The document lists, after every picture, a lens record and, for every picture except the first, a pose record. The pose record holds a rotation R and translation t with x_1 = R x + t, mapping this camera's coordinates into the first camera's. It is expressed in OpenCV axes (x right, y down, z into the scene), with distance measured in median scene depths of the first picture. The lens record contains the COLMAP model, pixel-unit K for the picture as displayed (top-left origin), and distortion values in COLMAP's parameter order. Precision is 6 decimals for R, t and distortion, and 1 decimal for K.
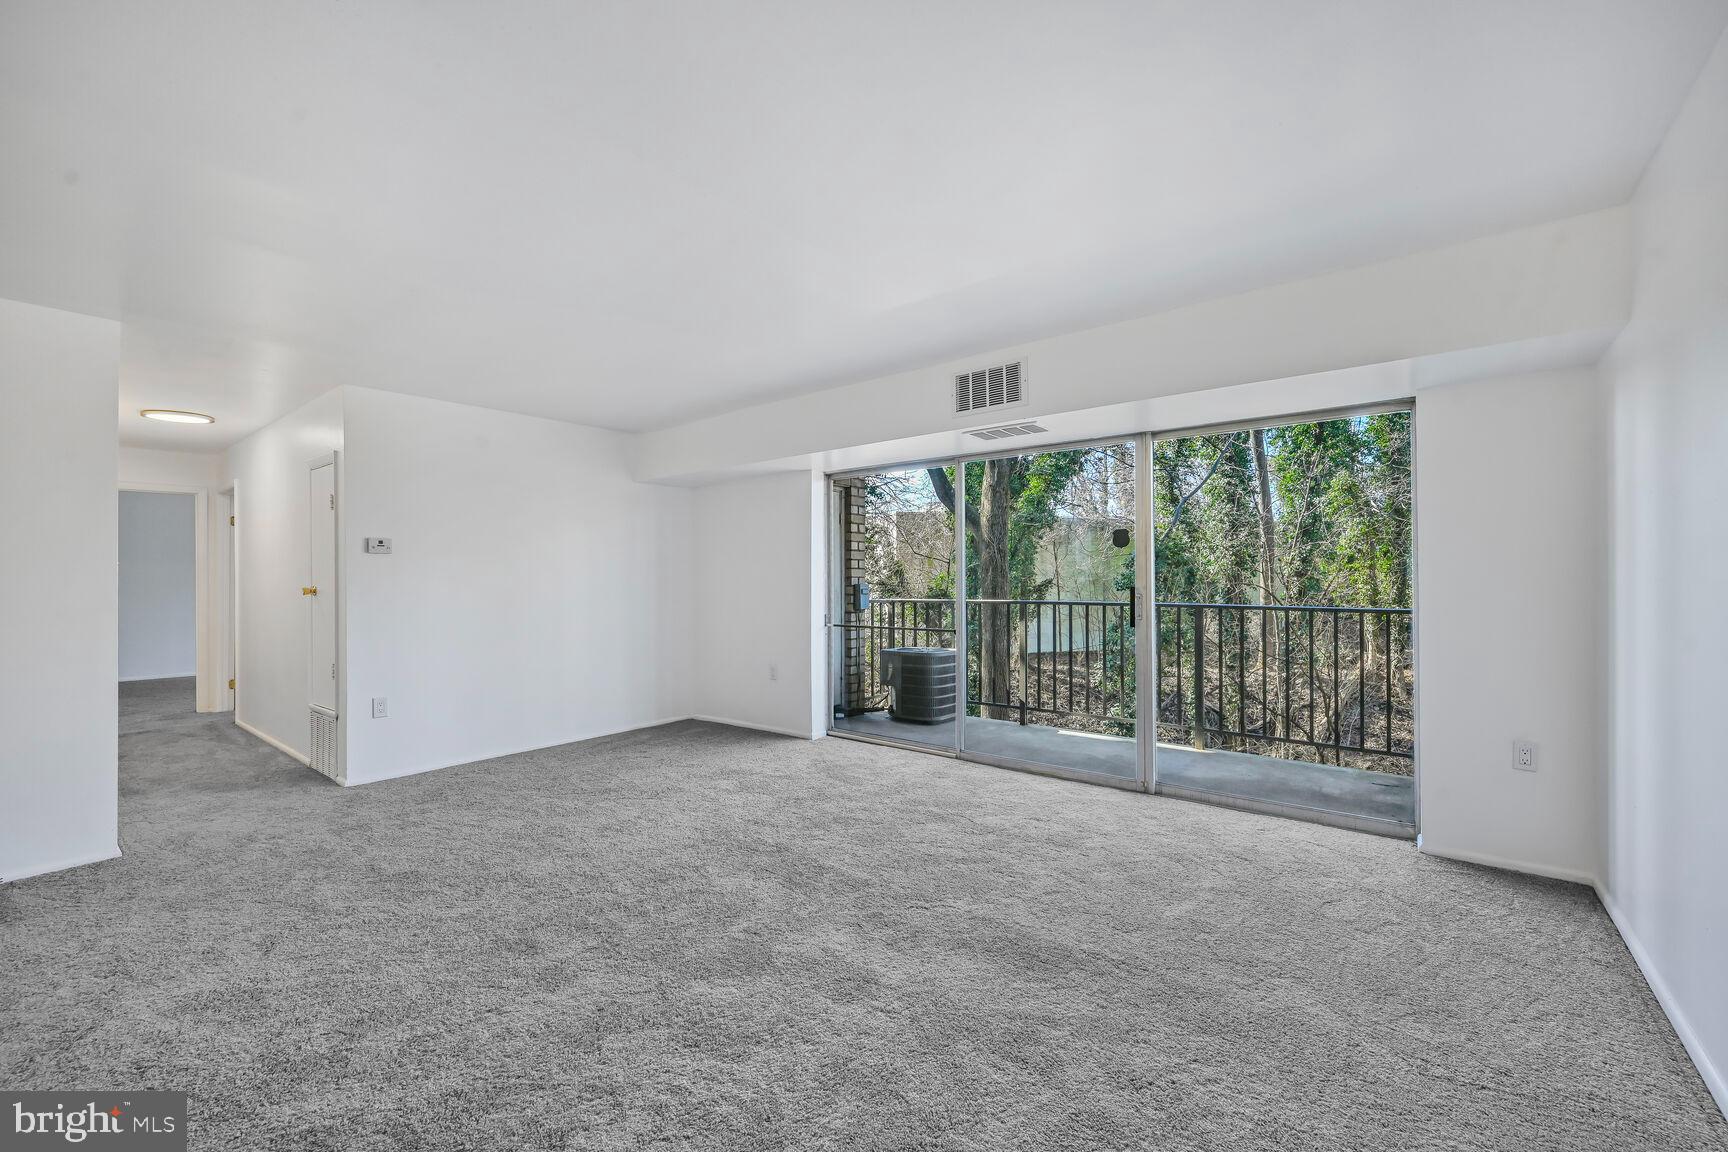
lens RADIAL K [[714.9, 0, 864.0], [0, 714.9, 576.0], [0, 0, 1]] dist [0.001786, 0.000246]
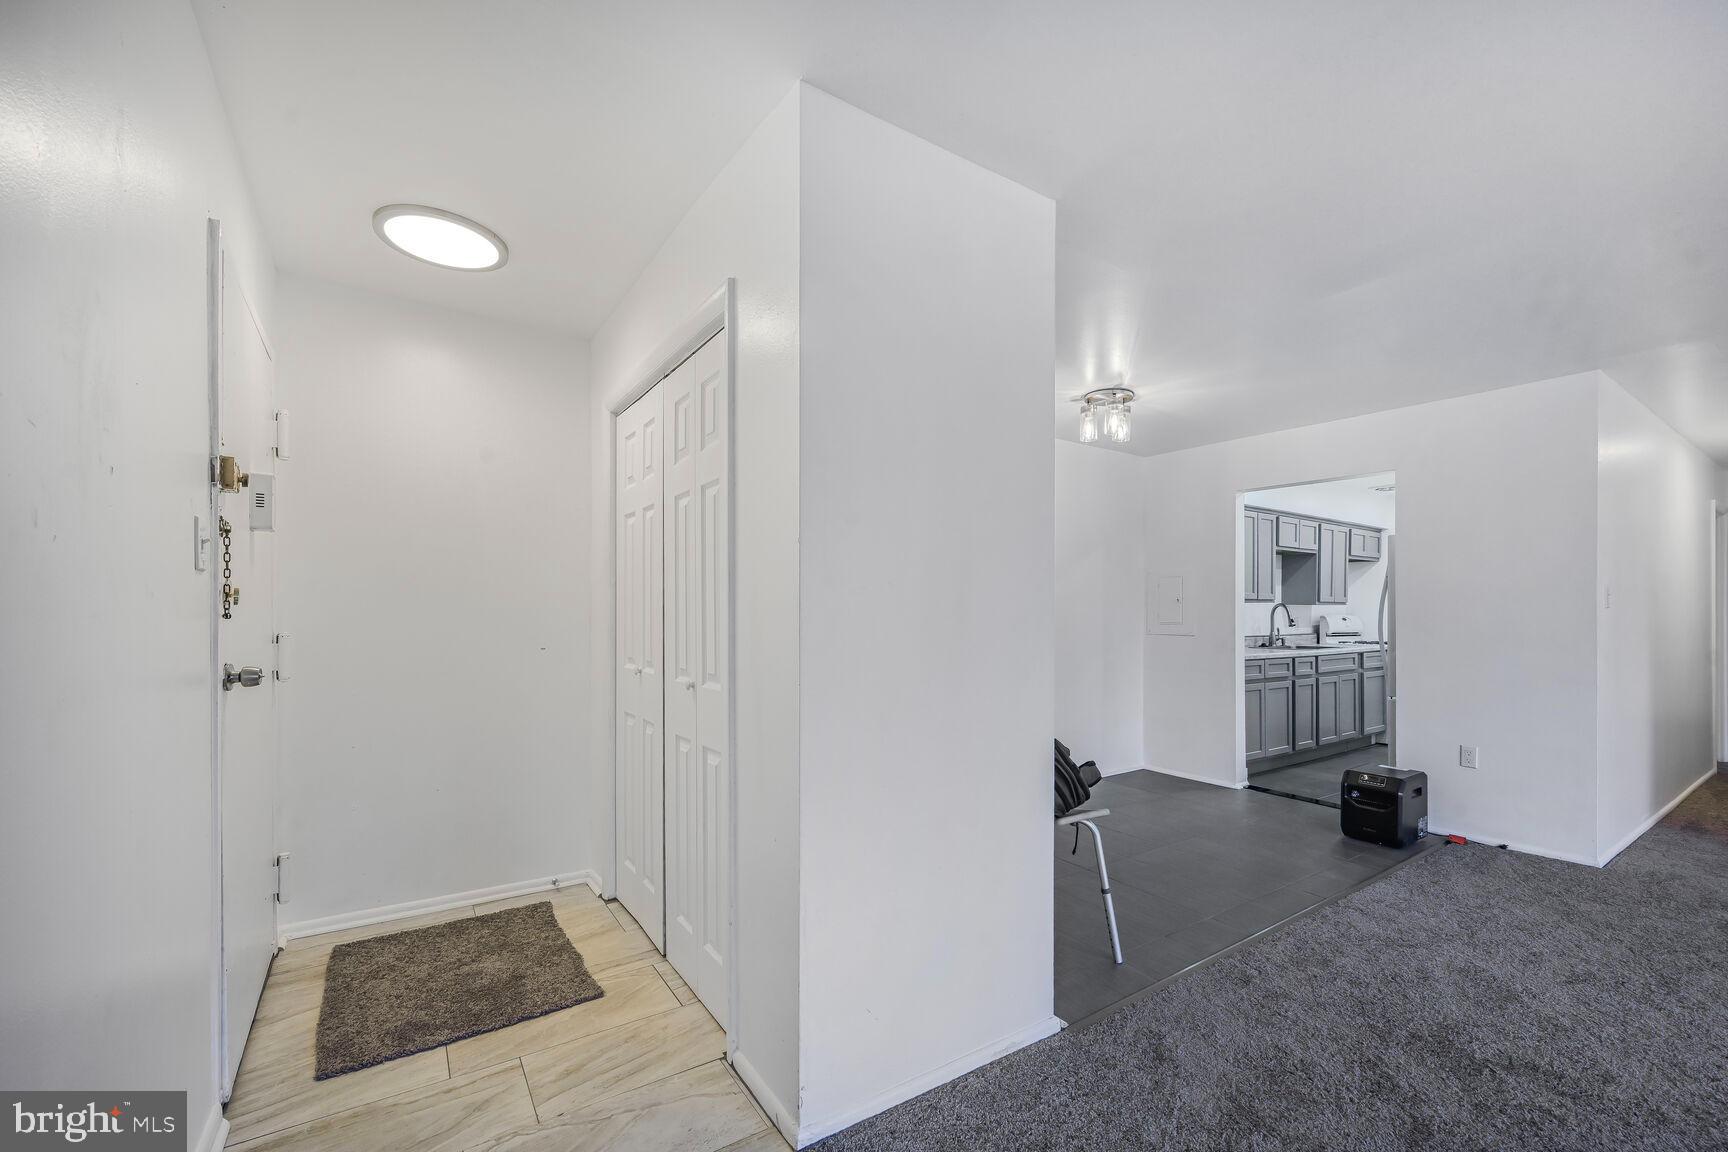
lens RADIAL K [[691.2, 0, 867.2], [0, 691.2, 608.1], [0, 0, 1]] dist [0.001096, -0.000033]
pose [[-0.296574, -0.004566, -0.954999, 0.201222], [0.004401, 0.999971, -0.006148, 0.002942], [0.955000, -0.006026, -0.296545, 0.188133]]
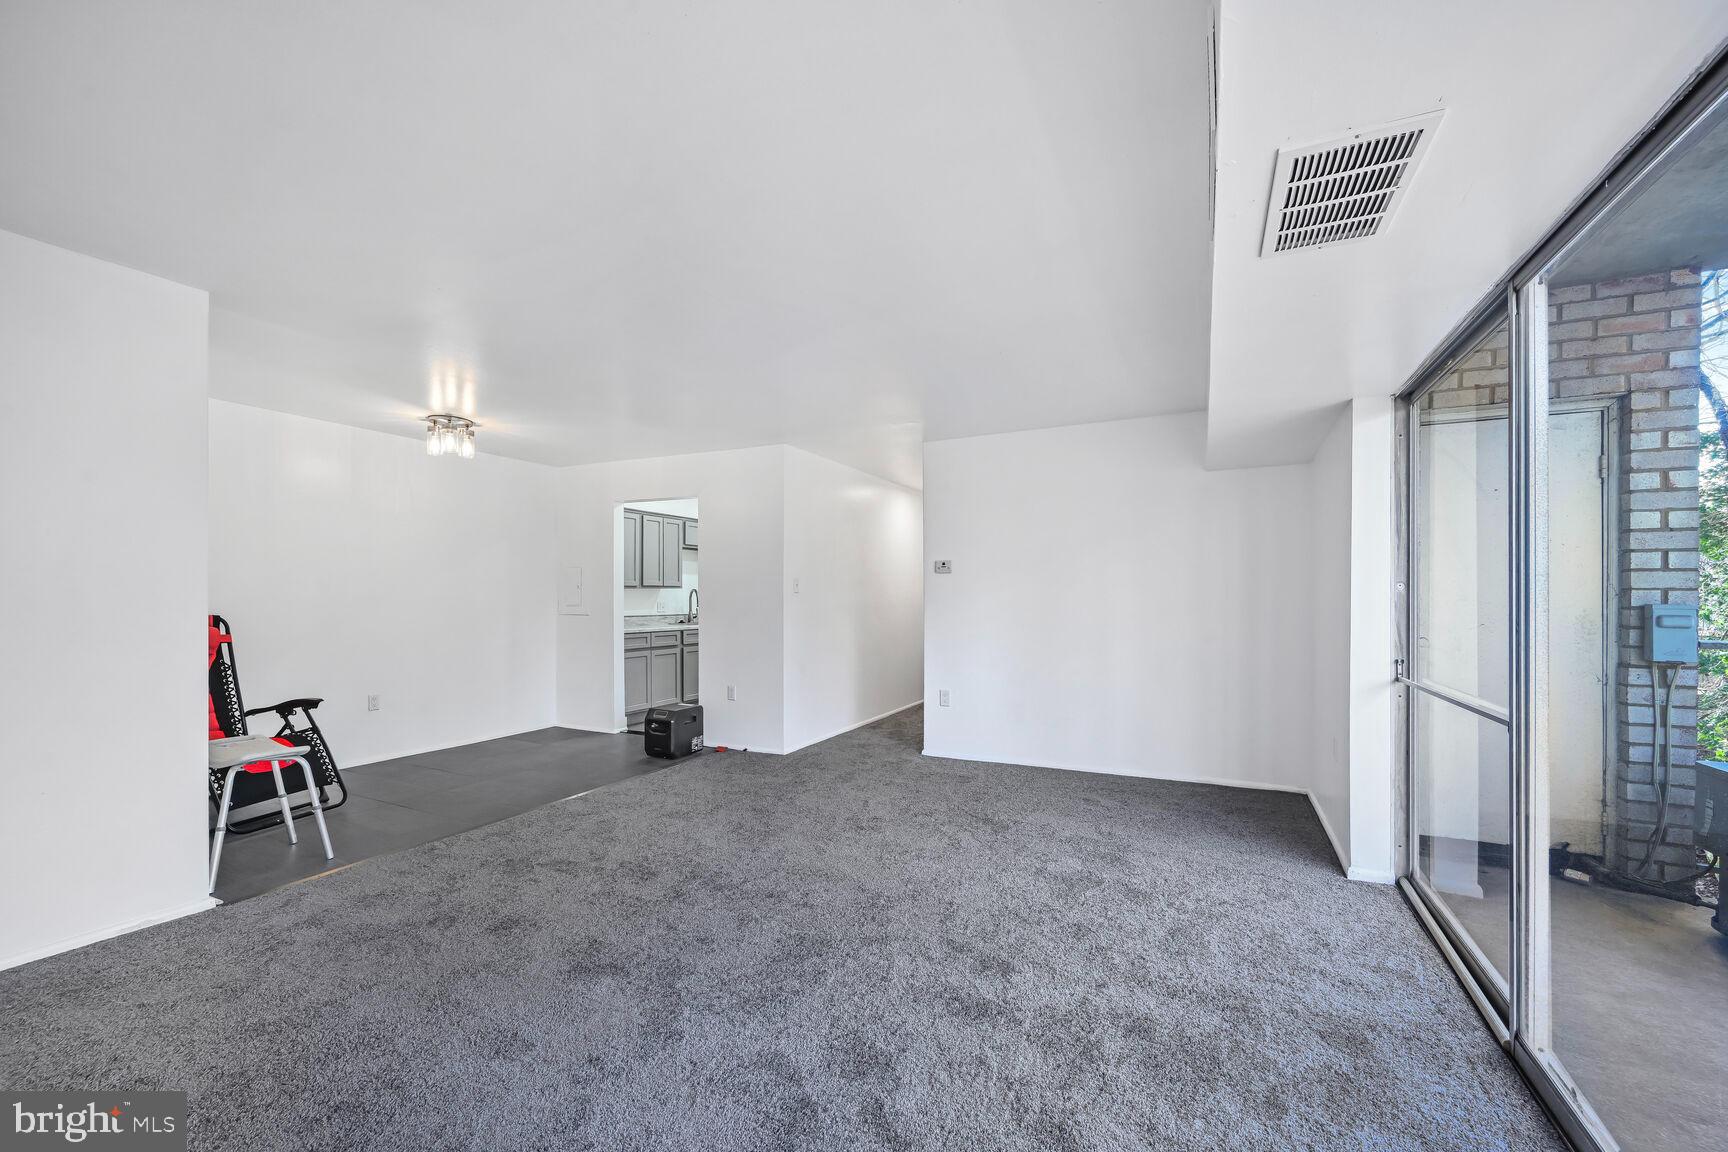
lens RADIAL K [[691.2, 0, 867.2], [0, 691.2, 608.1], [0, 0, 1]] dist [0.001096, -0.000033]
pose [[0.212274, 0.022373, -0.976954, 0.465444], [0.008276, 0.999661, 0.024691, -0.002021], [0.977175, -0.013326, 0.212017, 0.629967]]
